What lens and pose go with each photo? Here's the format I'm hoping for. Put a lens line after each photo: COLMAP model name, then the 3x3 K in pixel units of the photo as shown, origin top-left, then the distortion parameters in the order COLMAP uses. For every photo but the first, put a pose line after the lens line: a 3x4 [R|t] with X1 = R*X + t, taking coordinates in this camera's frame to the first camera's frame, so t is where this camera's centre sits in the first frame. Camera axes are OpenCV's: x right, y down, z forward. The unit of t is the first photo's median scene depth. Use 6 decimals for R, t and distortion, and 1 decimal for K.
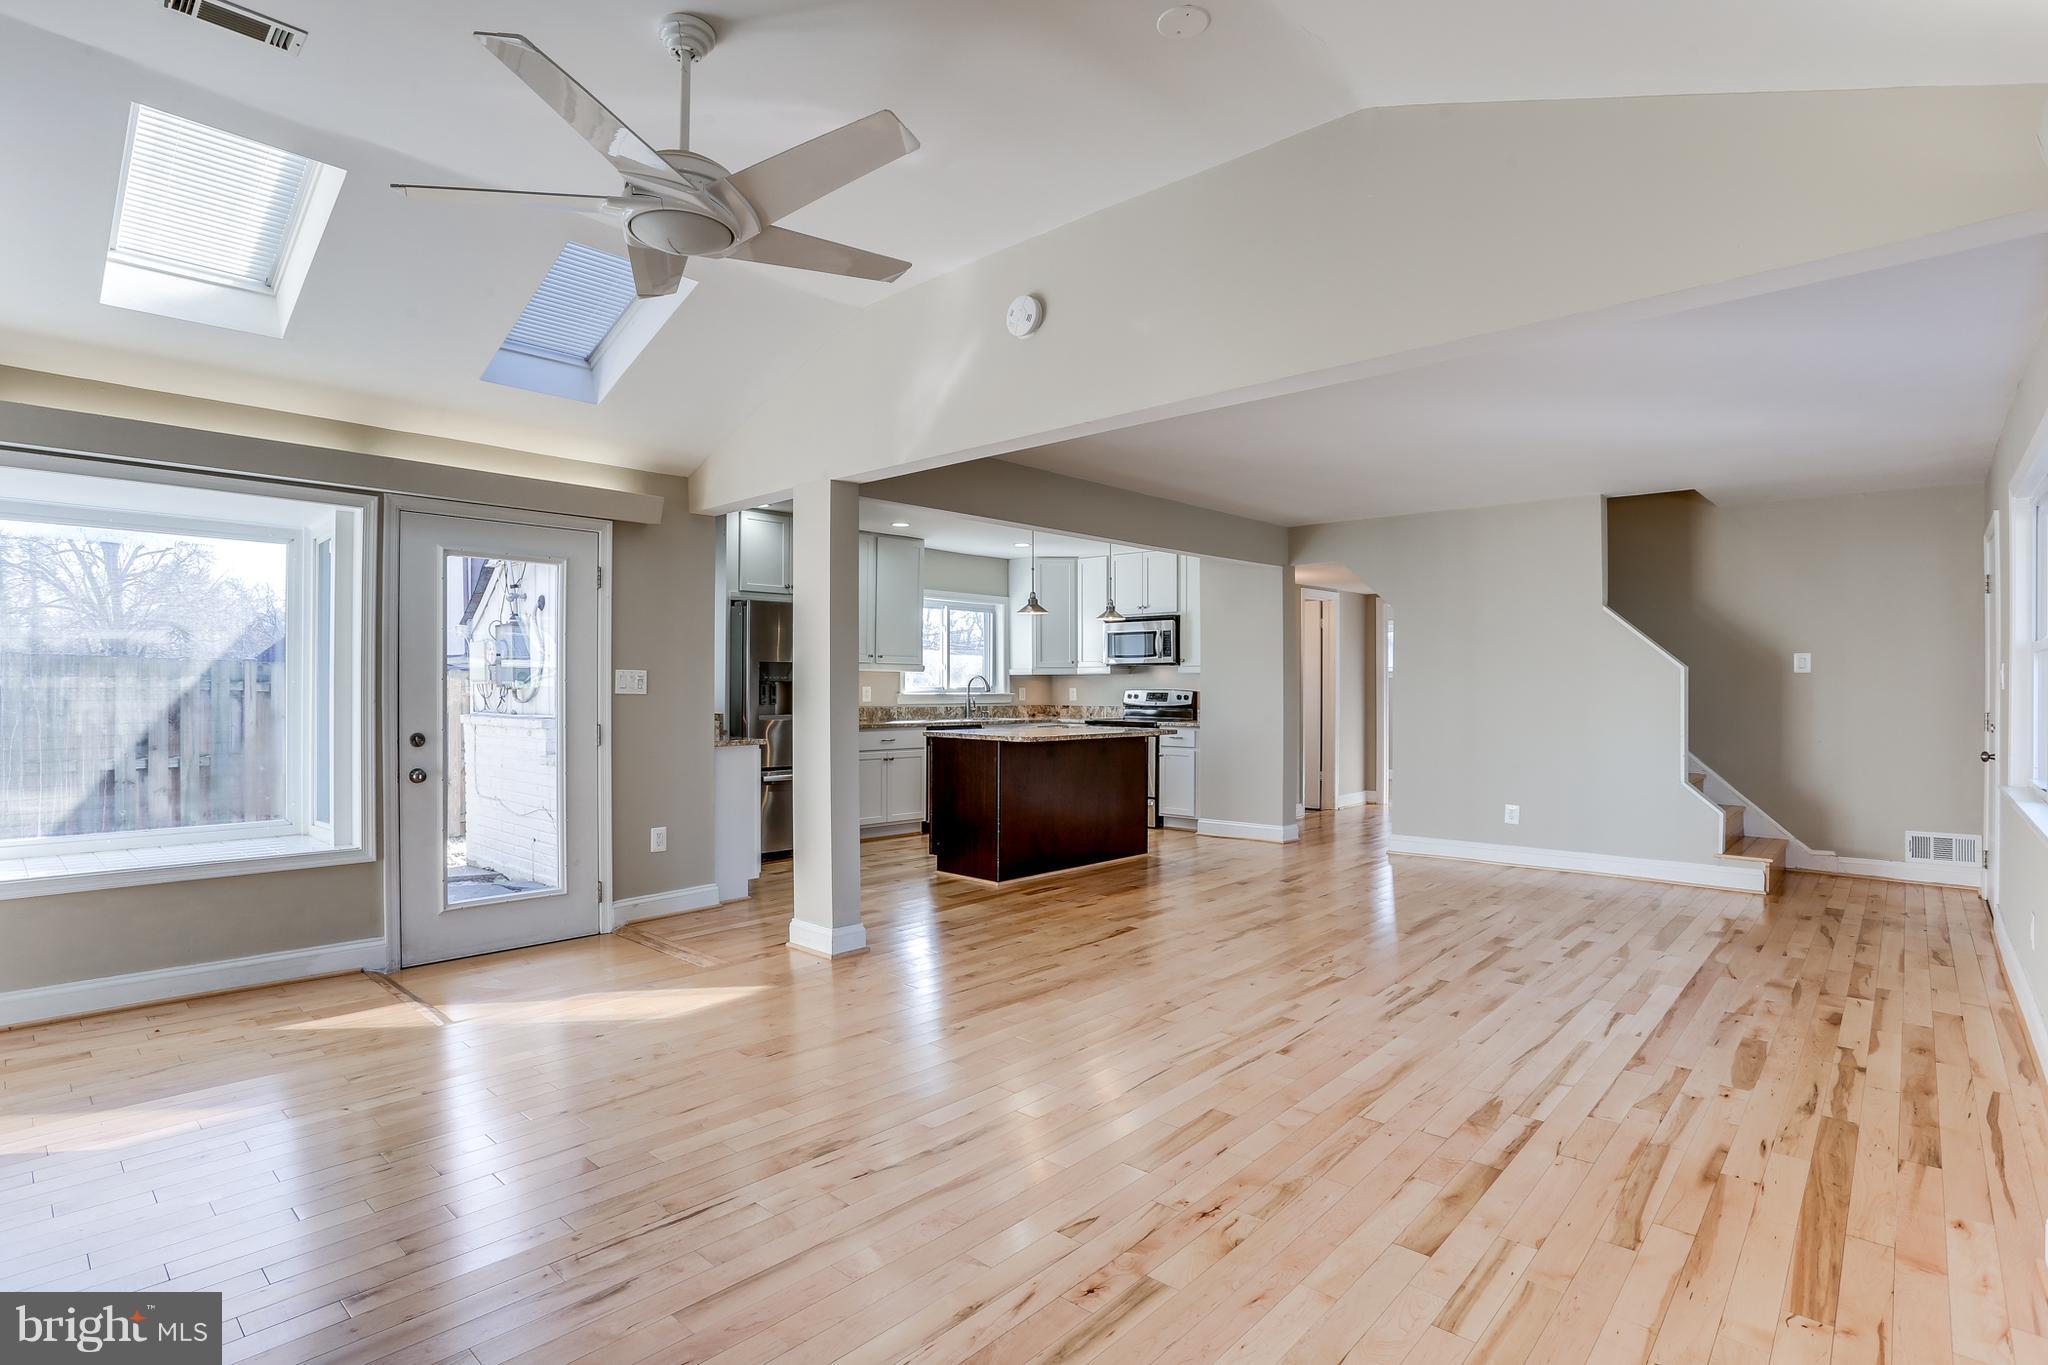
lens RADIAL K [[988.6, 0, 1016.0], [0, 988.6, 705.4], [0, 0, 1]] dist [-0.036391, 0.011838]
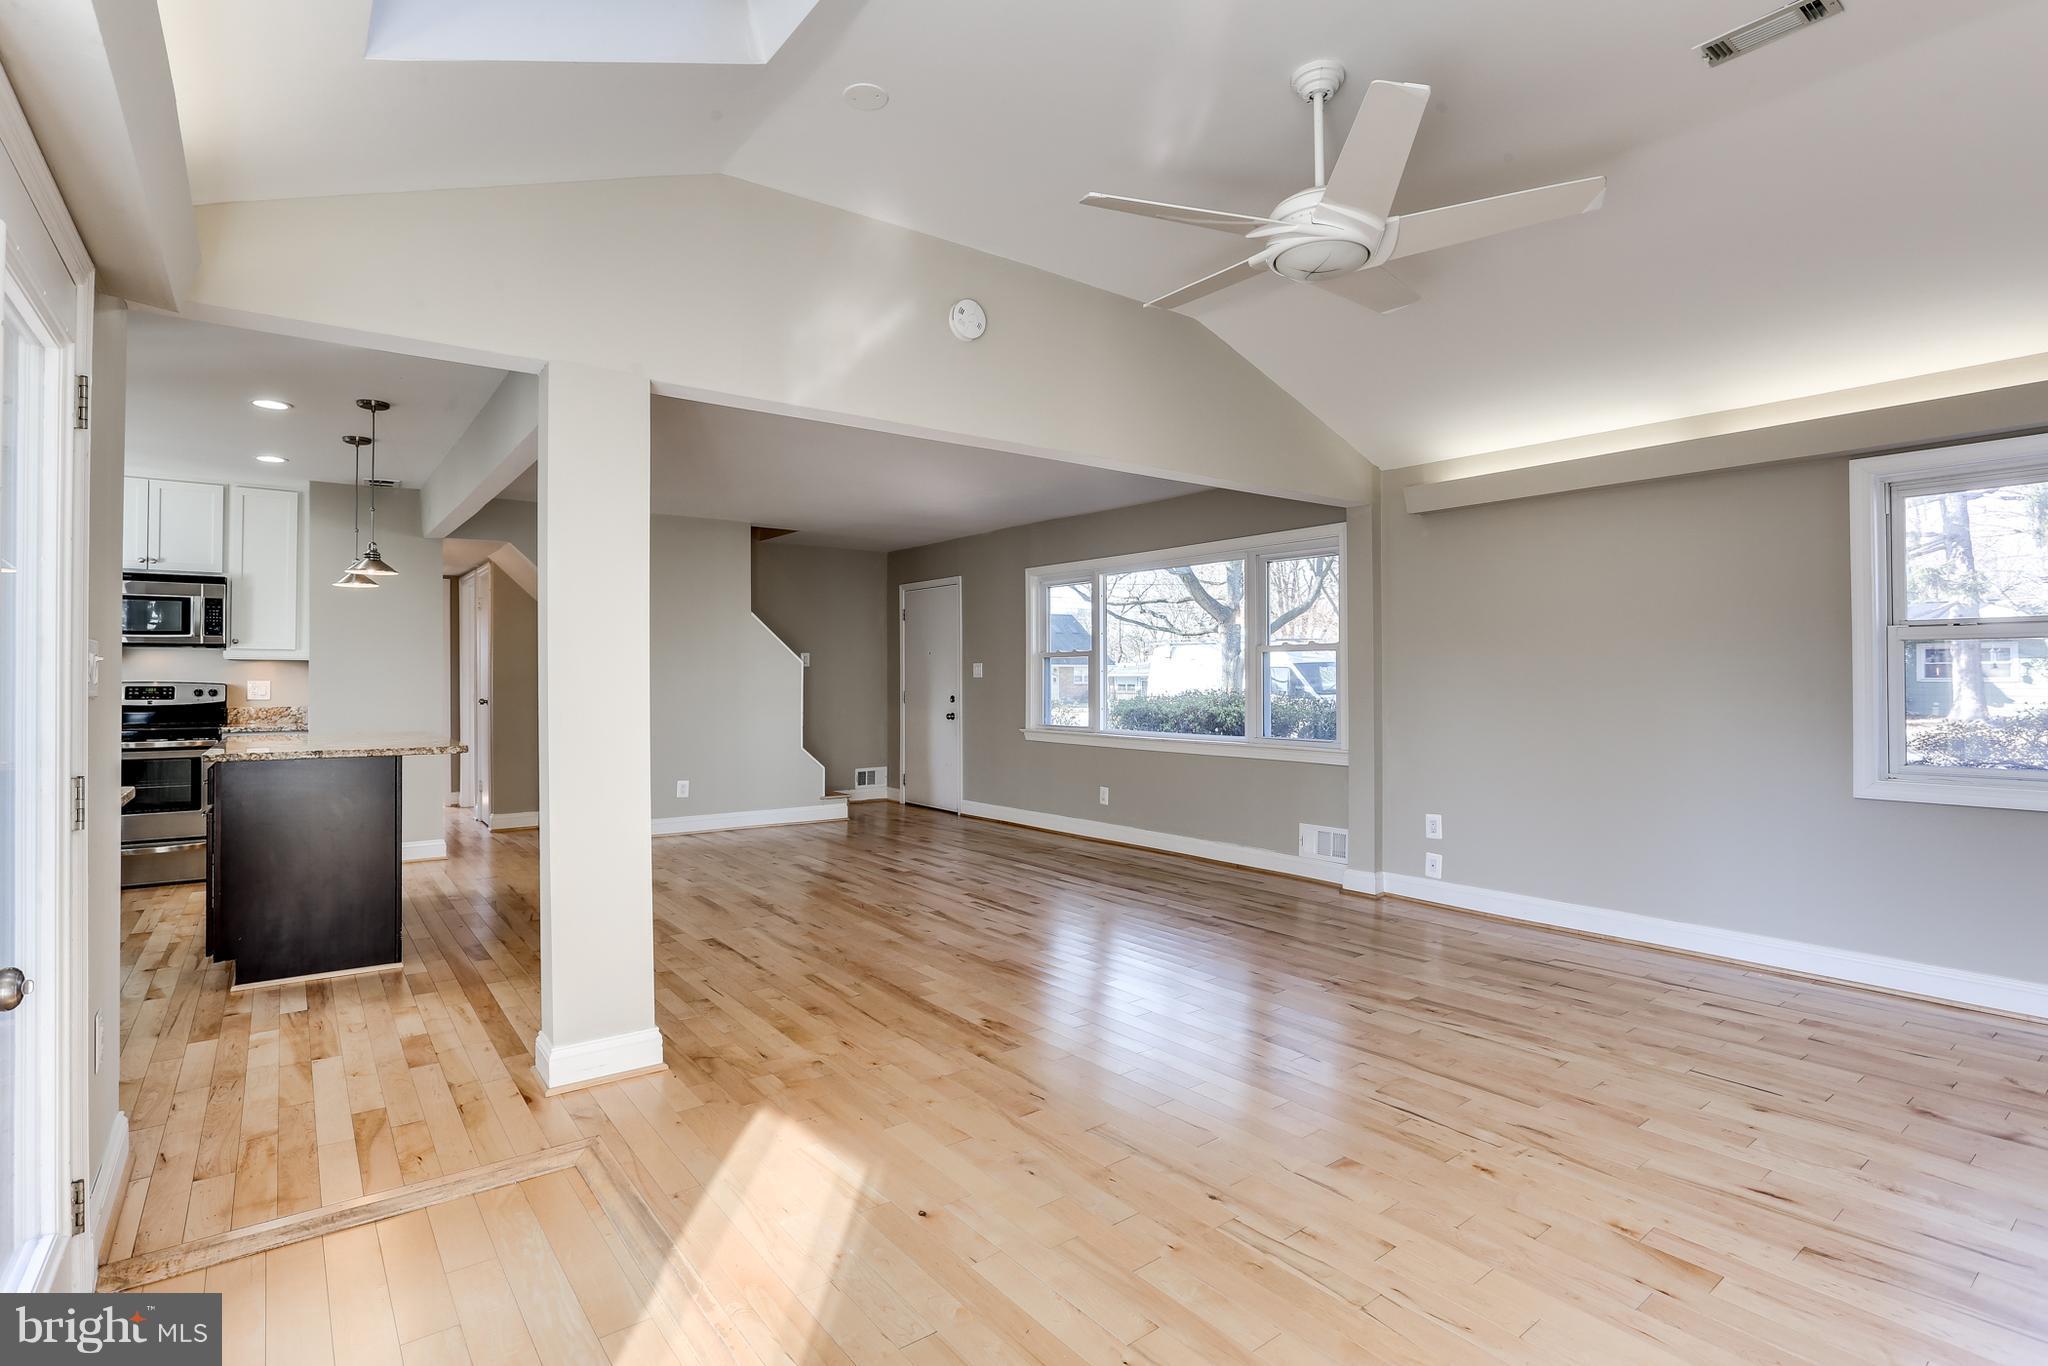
lens RADIAL K [[988.6, 0, 995.4], [0, 988.6, 670.7], [0, 0, 1]] dist [-0.036391, 0.011838]
pose [[0.191794, 0.005065, 0.981422, -0.604011], [0.019659, 0.999766, -0.009001, -0.009728], [-0.981238, 0.021020, 0.191650, 0.465821]]
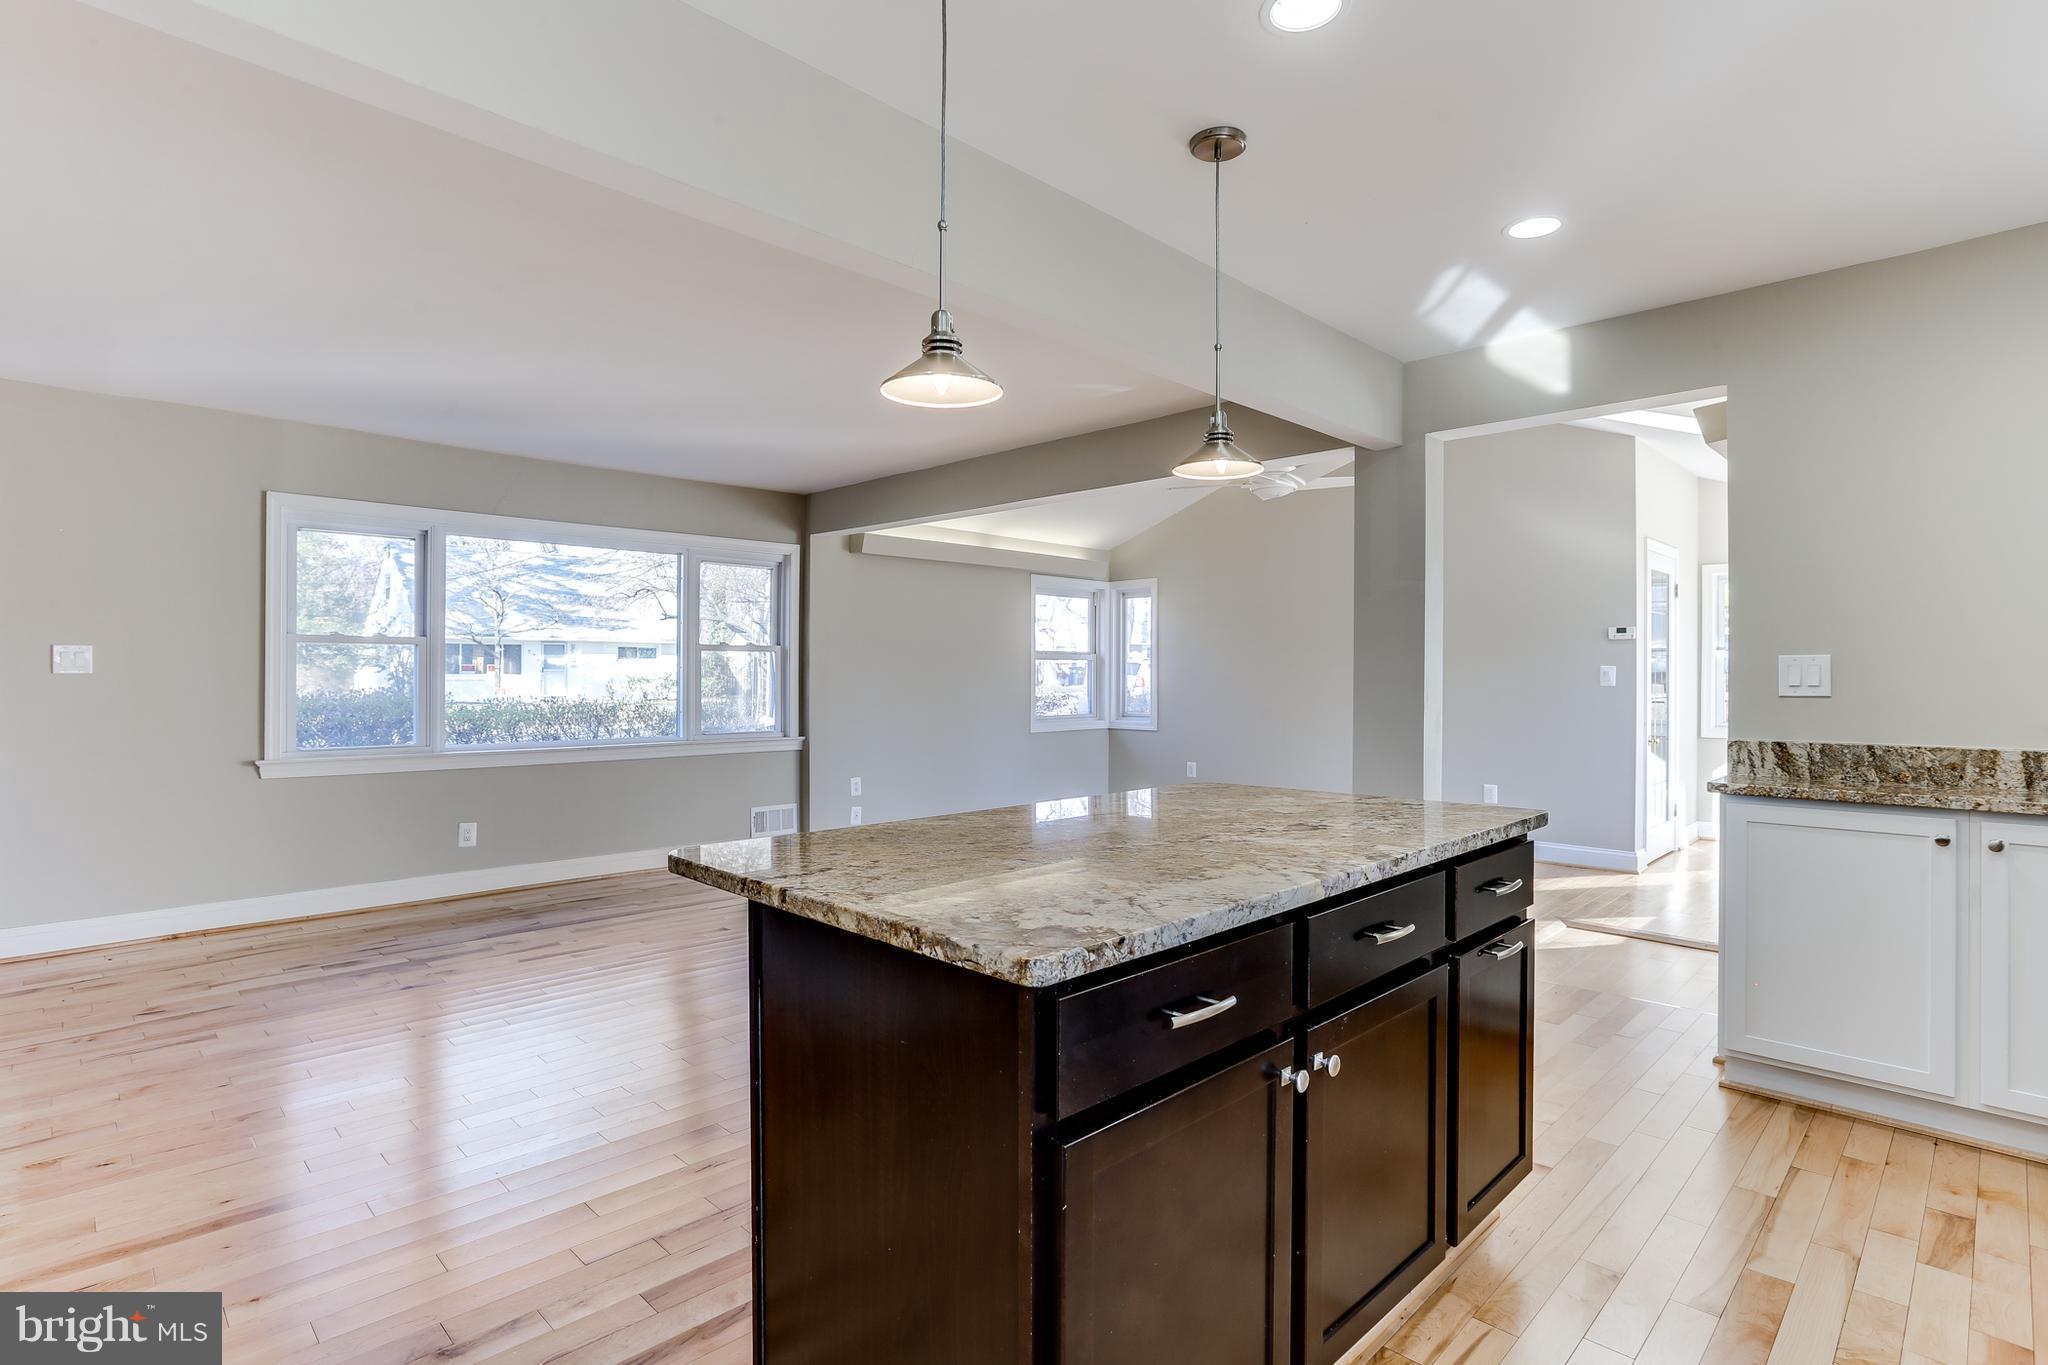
lens RADIAL K [[988.6, 0, 992.8], [0, 988.6, 674.4], [0, 0, 1]] dist [-0.036391, 0.011838]
pose [[-0.998530, -0.004499, 0.054018, 0.081720], [-0.003662, 0.999872, 0.015575, -0.026042], [-0.054081, 0.015354, -0.998418, 1.429235]]
